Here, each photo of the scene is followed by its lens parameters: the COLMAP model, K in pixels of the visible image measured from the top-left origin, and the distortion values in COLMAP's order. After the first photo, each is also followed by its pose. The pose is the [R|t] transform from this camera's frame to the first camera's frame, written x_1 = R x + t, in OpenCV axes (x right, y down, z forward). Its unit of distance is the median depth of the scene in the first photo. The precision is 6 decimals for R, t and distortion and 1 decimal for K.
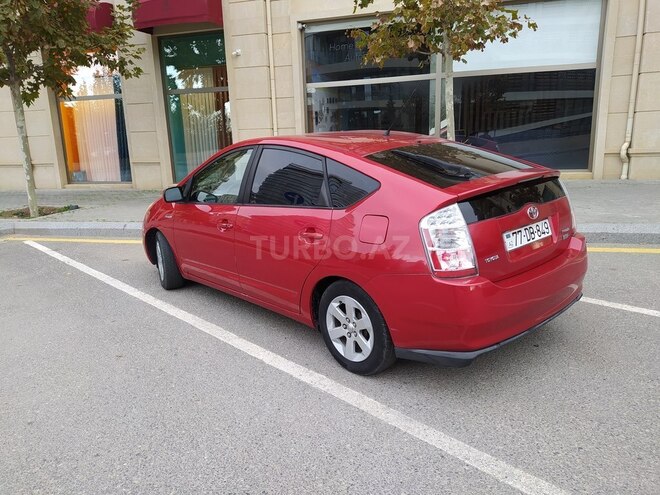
lens RADIAL K [[493.8, 0, 330.0], [0, 493.8, 247.5], [0, 0, 1]] dist [0.105675, -0.167722]
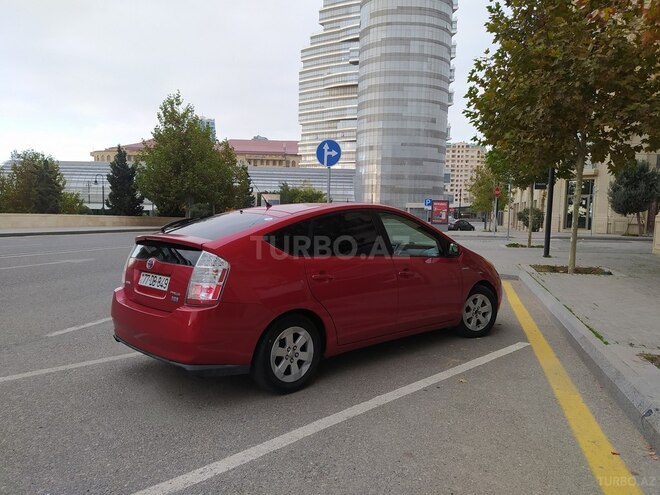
lens RADIAL K [[493.8, 0, 330.0], [0, 493.8, 247.5], [0, 0, 1]] dist [0.105675, -0.167722]
pose [[0.018432, 0.111173, -0.993630, 1.648269], [-0.237427, 0.965859, 0.103661, -0.346375], [0.971231, 0.234004, 0.044198, 1.330809]]
